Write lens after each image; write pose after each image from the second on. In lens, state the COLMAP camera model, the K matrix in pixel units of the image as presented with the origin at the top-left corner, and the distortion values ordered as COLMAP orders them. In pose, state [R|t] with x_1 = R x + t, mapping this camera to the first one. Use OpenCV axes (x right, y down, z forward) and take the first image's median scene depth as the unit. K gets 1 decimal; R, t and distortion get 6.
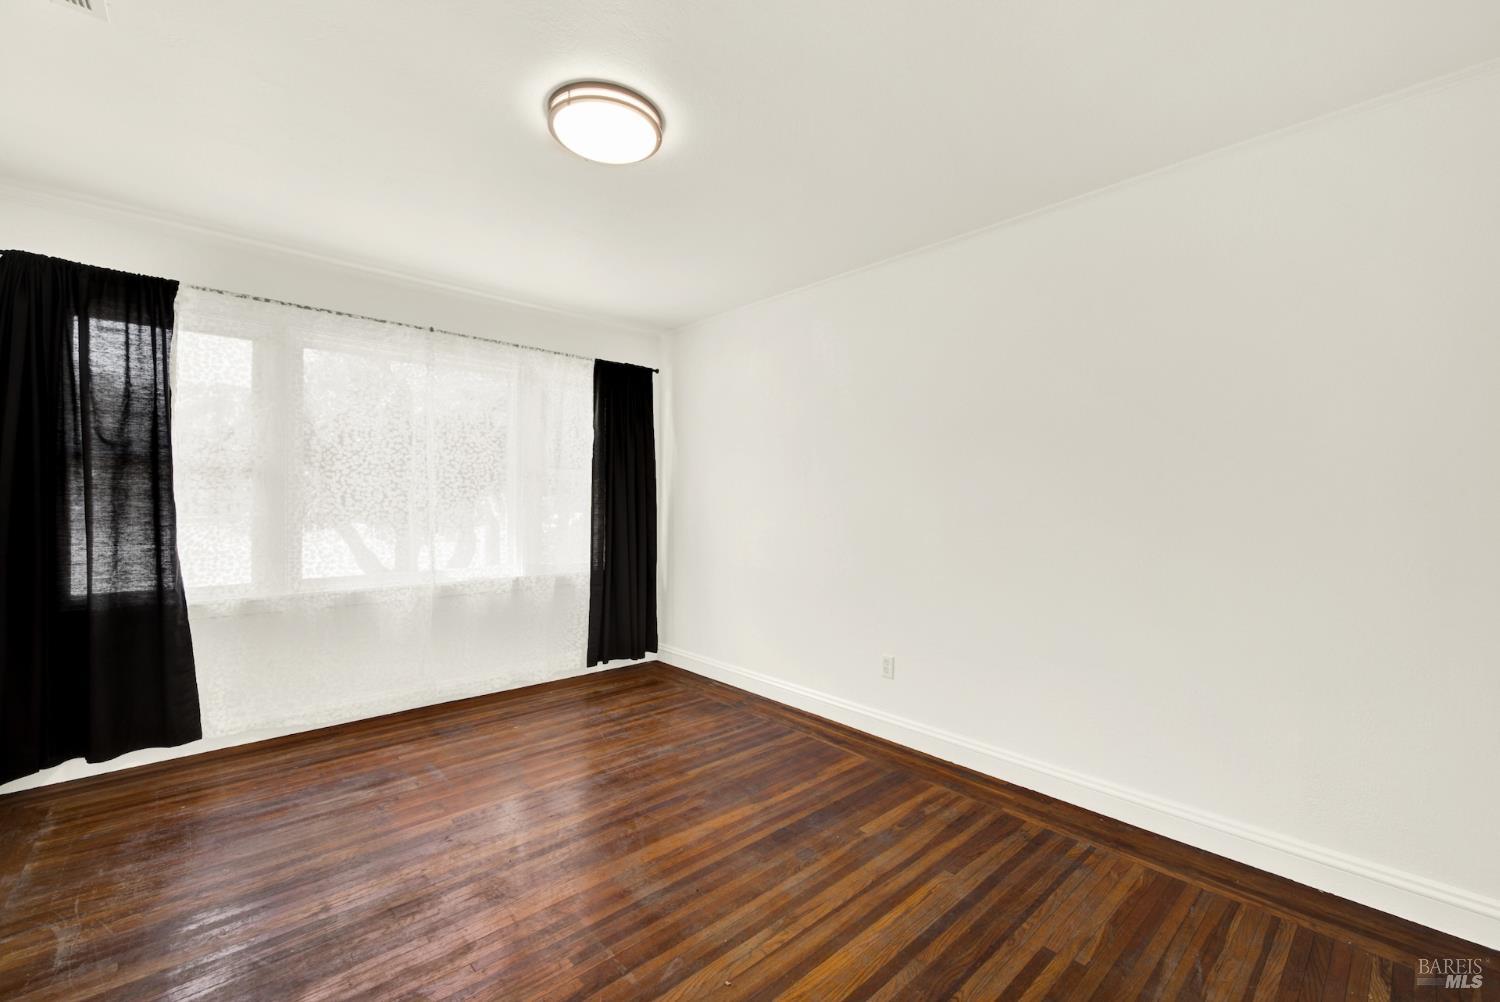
lens RADIAL K [[619.1, 0, 753.9], [0, 619.1, 509.8], [0, 0, 1]] dist [0.005910, -0.003802]
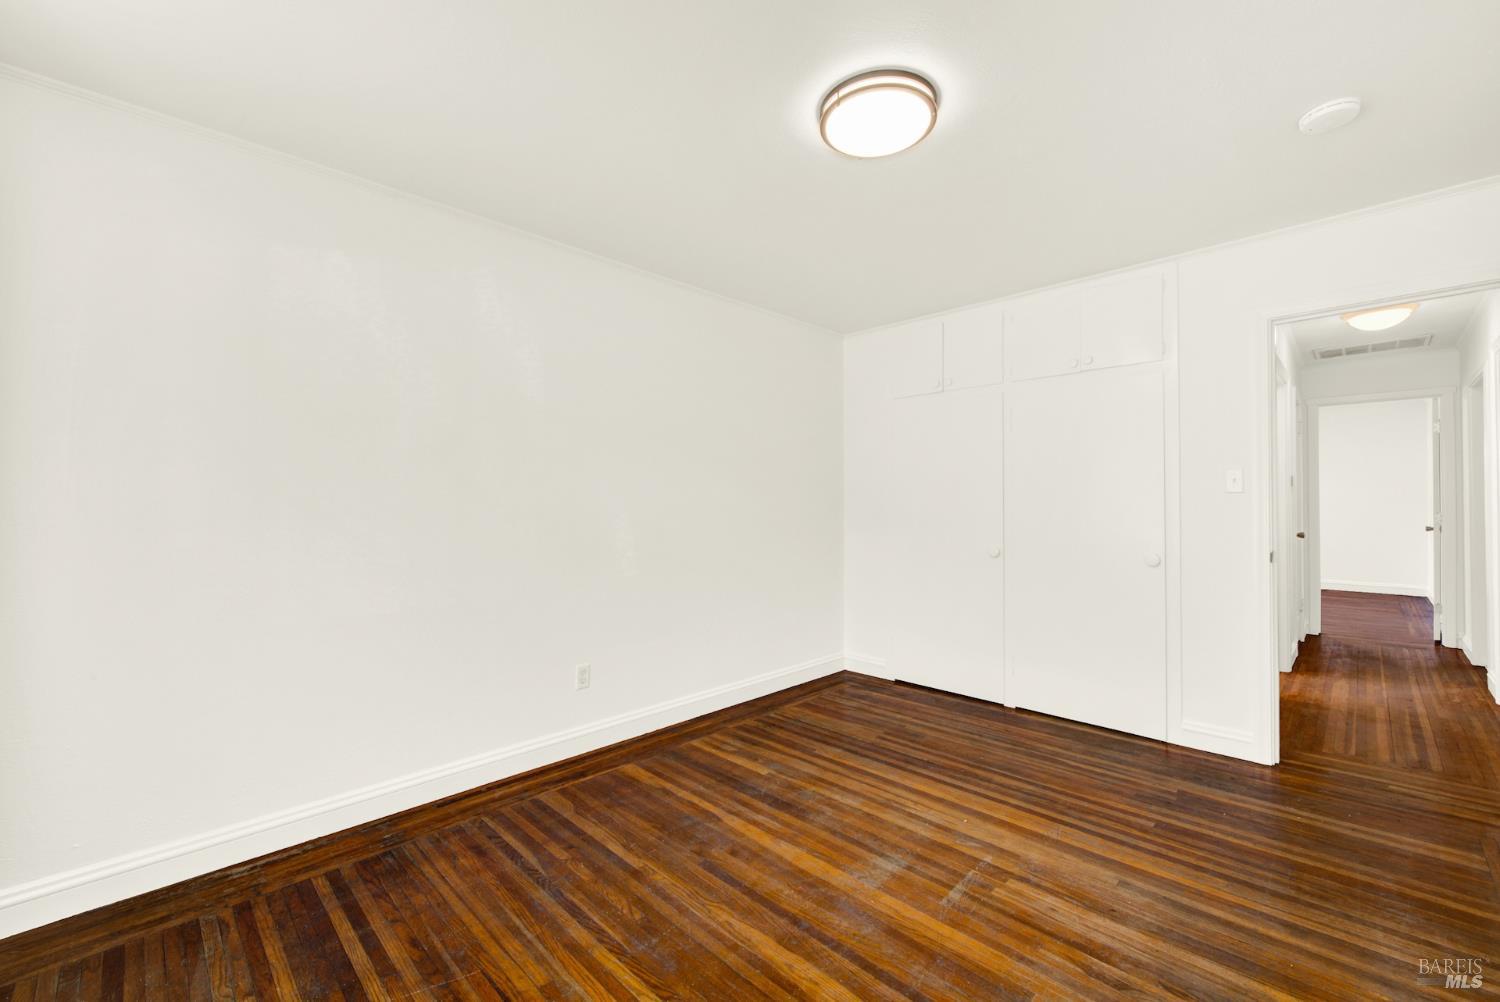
lens RADIAL K [[619.1, 0, 755.7], [0, 619.1, 509.6], [0, 0, 1]] dist [0.005910, -0.003802]
pose [[-0.047623, -0.016228, 0.998734, -0.833504], [0.018145, 0.999689, 0.017109, -0.020029], [-0.998701, 0.018937, -0.047314, 0.857588]]
